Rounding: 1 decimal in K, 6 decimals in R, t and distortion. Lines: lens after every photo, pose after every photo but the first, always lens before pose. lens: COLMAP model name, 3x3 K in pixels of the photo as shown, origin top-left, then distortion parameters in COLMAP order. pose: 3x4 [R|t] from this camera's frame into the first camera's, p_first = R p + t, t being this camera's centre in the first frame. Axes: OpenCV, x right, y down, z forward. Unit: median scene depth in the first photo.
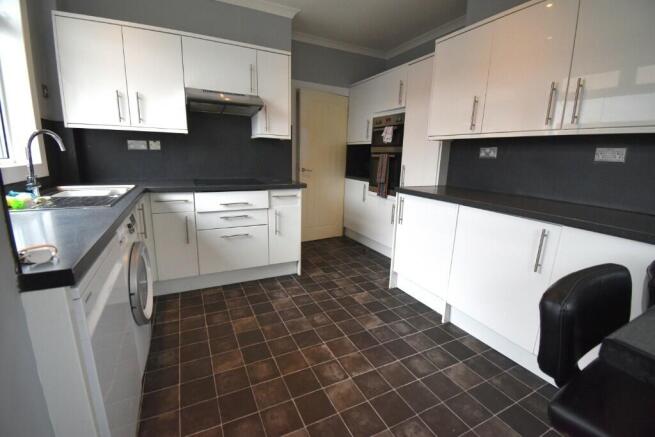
lens RADIAL K [[291.5, 0, 327.5], [0, 291.5, 218.5], [0, 0, 1]] dist [0.024316, -0.028969]
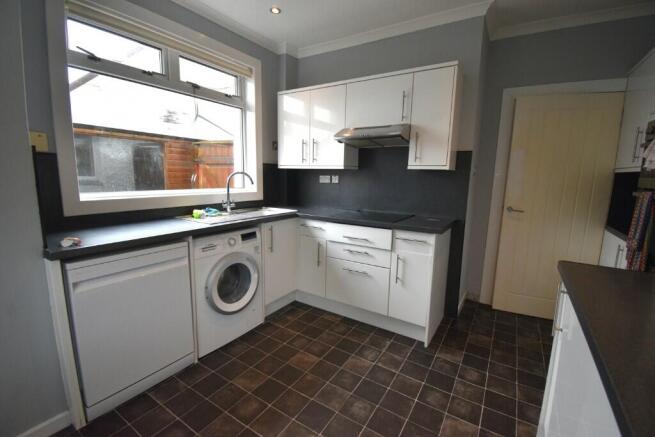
lens RADIAL K [[288.4, 0, 327.5], [0, 288.4, 218.5], [0, 0, 1]] dist [0.023313, -0.027271]
pose [[0.510472, 0.111237, -0.852669, 0.431299], [-0.186713, 0.982278, 0.016365, -0.110414], [0.839379, 0.150850, 0.522195, 0.397977]]
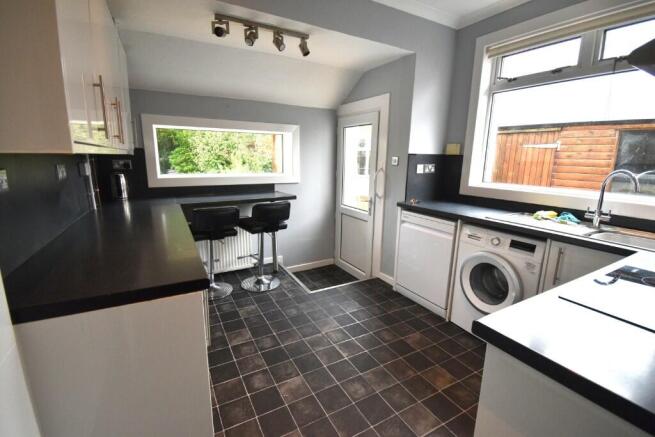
lens RADIAL K [[291.5, 0, 327.5], [0, 291.5, 218.5], [0, 0, 1]] dist [0.024316, -0.028969]
pose [[-0.998018, -0.030372, -0.055115, 0.094771], [-0.050103, 0.913433, 0.403893, -0.338028], [0.038076, 0.405854, -0.913144, 1.300780]]
